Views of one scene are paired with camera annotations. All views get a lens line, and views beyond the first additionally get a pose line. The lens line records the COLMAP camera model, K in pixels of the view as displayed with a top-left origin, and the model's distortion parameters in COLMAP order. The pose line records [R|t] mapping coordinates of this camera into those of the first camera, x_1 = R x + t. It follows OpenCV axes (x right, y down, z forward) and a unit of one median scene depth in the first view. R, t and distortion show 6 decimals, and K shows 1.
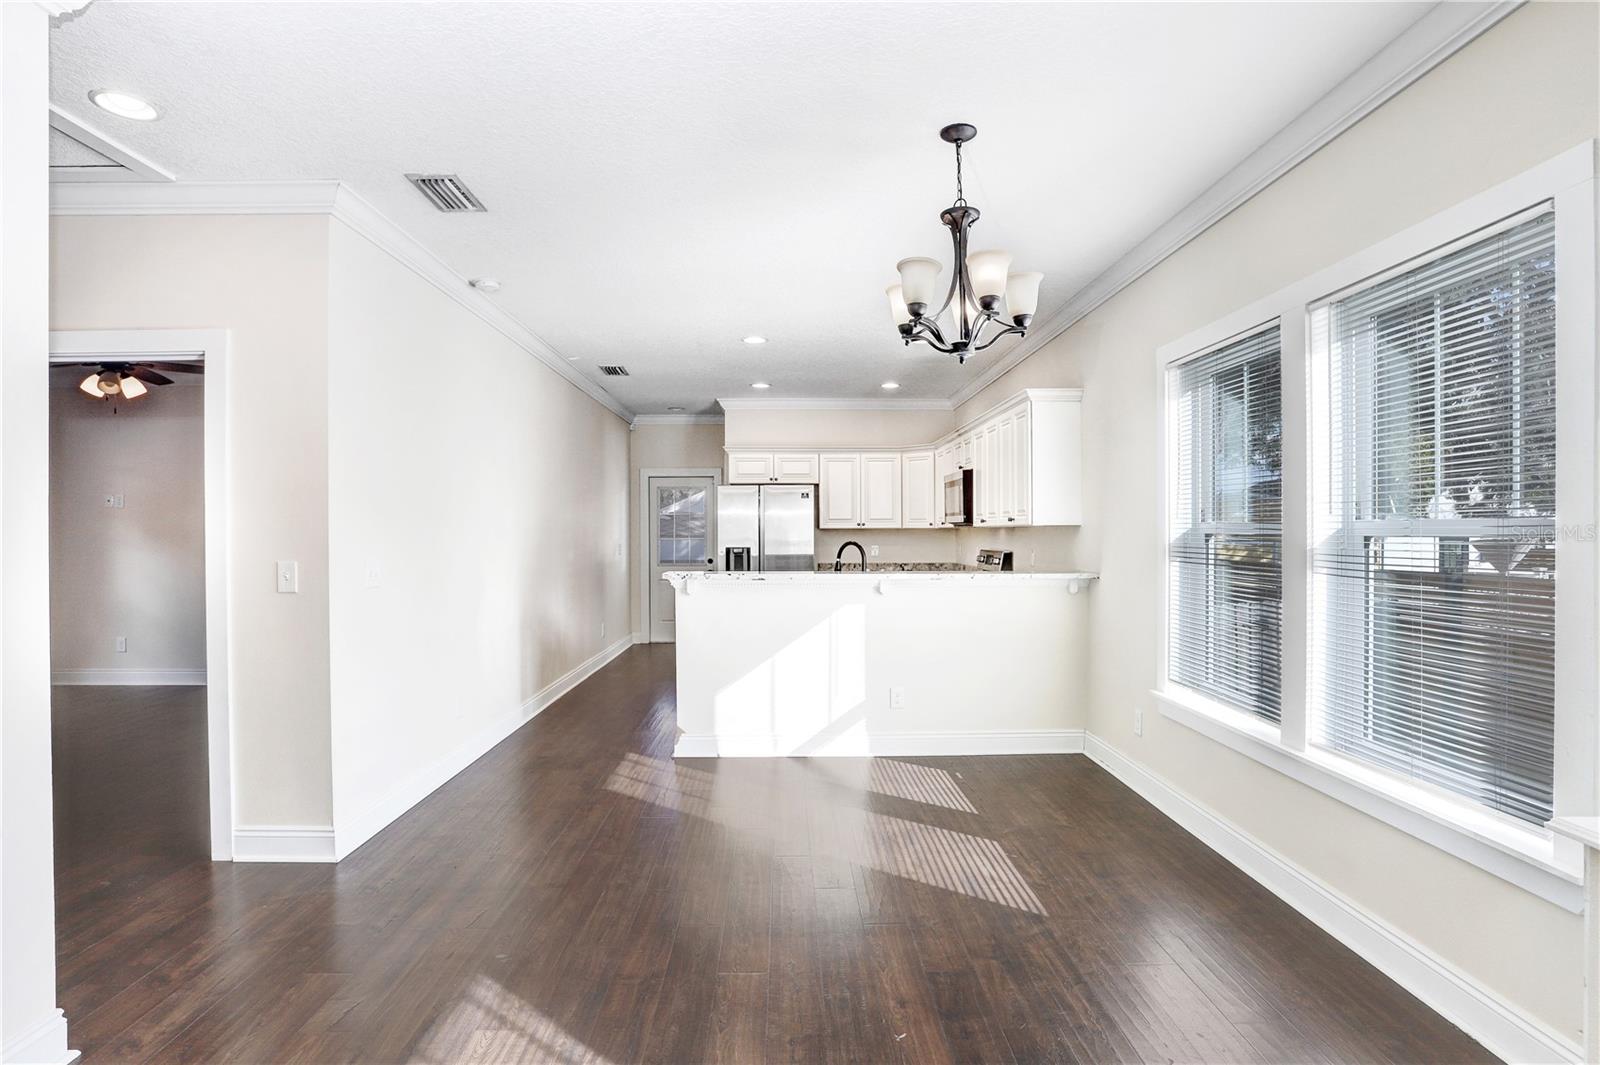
lens RADIAL K [[863.5, 0, 800.0], [0, 863.5, 532.5], [0, 0, 1]] dist [-0.044118, -0.000154]
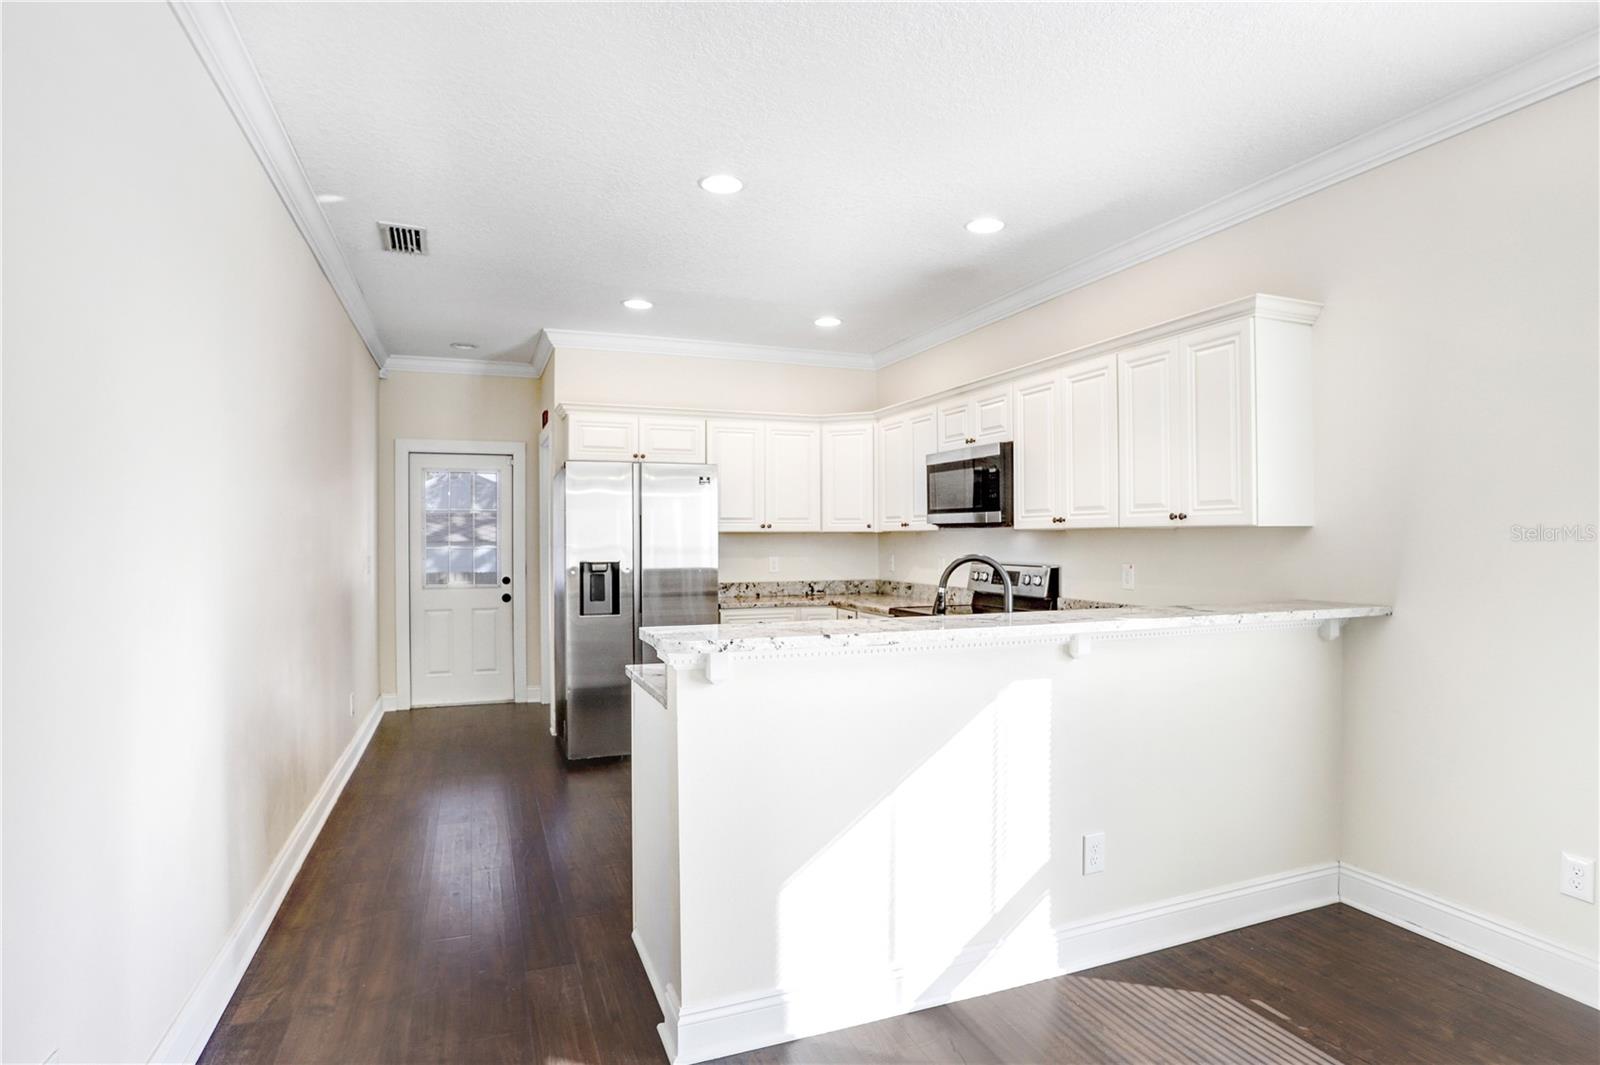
lens RADIAL K [[863.5, 0, 800.0], [0, 863.5, 532.5], [0, 0, 1]] dist [-0.044118, -0.000154]
pose [[0.938904, 0.000860, 0.344178, -0.149276], [0.000969, 0.999986, -0.005143, -0.000512], [-0.344178, 0.005162, 0.938890, 0.365890]]
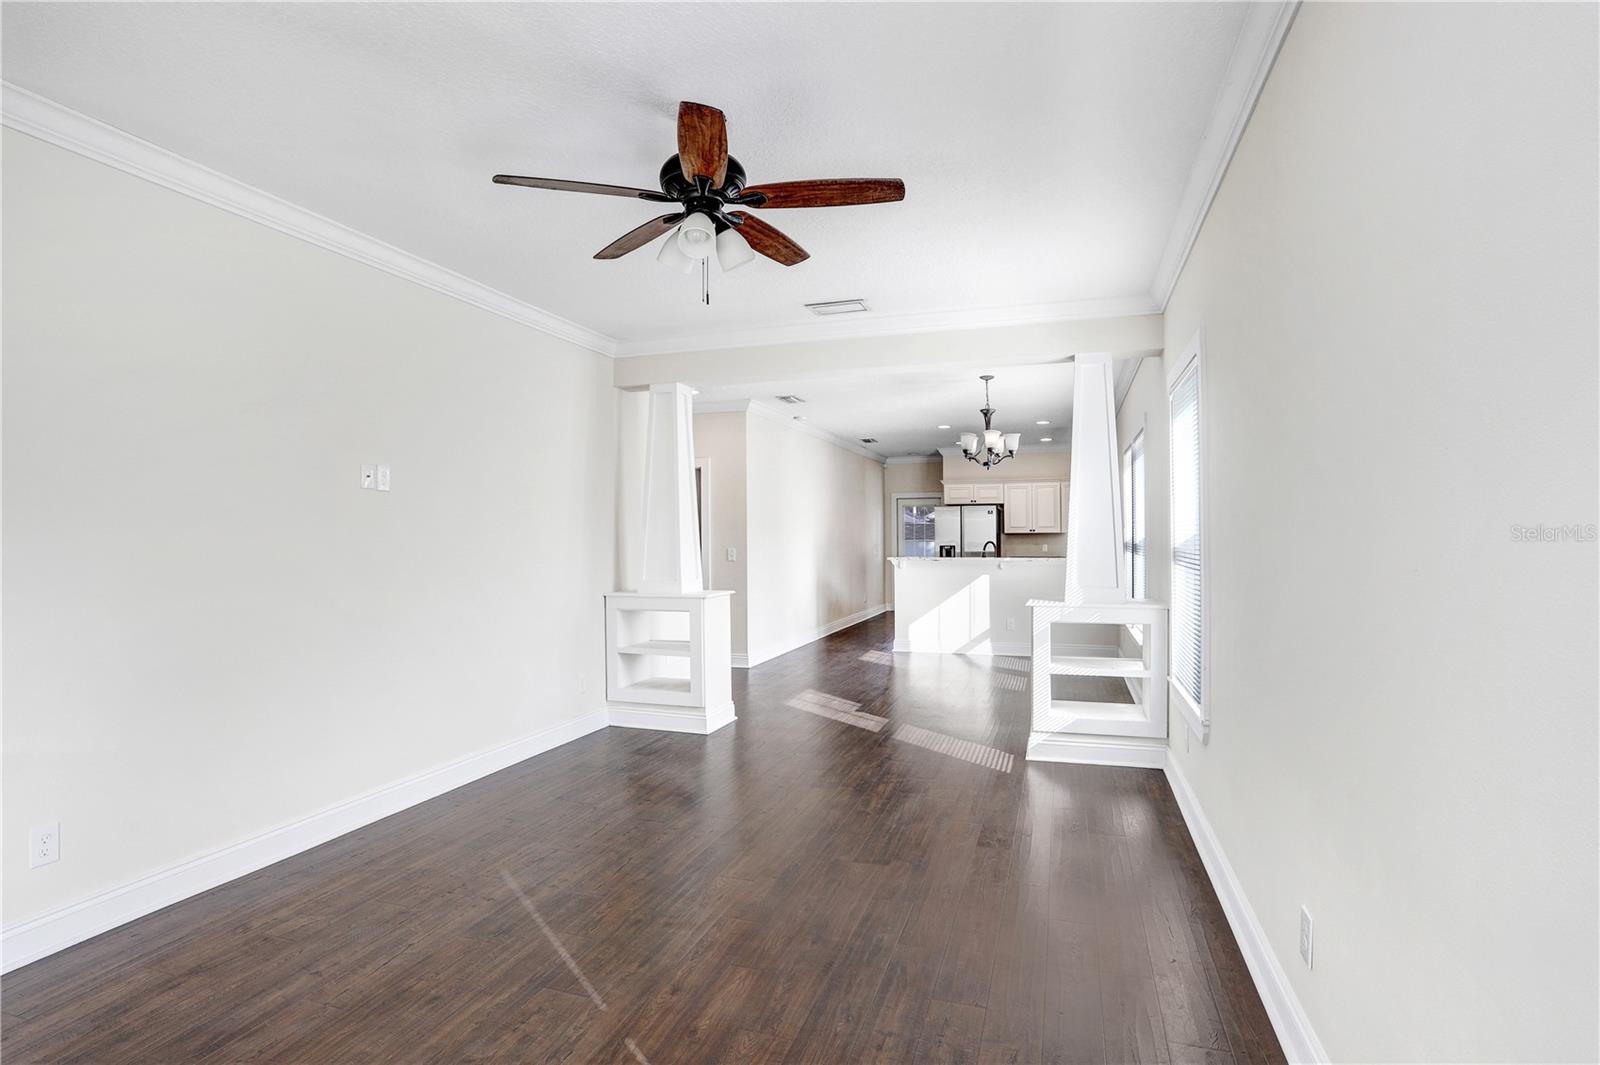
lens RADIAL K [[860.8, 0, 800.0], [0, 860.8, 532.5], [0, 0, 1]] dist [-0.000117, -0.000093]
pose [[0.948161, -0.001556, -0.317786, 0.172732], [0.000808, 0.999997, -0.002484, -0.002587], [0.317789, 0.002098, 0.948159, -0.580772]]
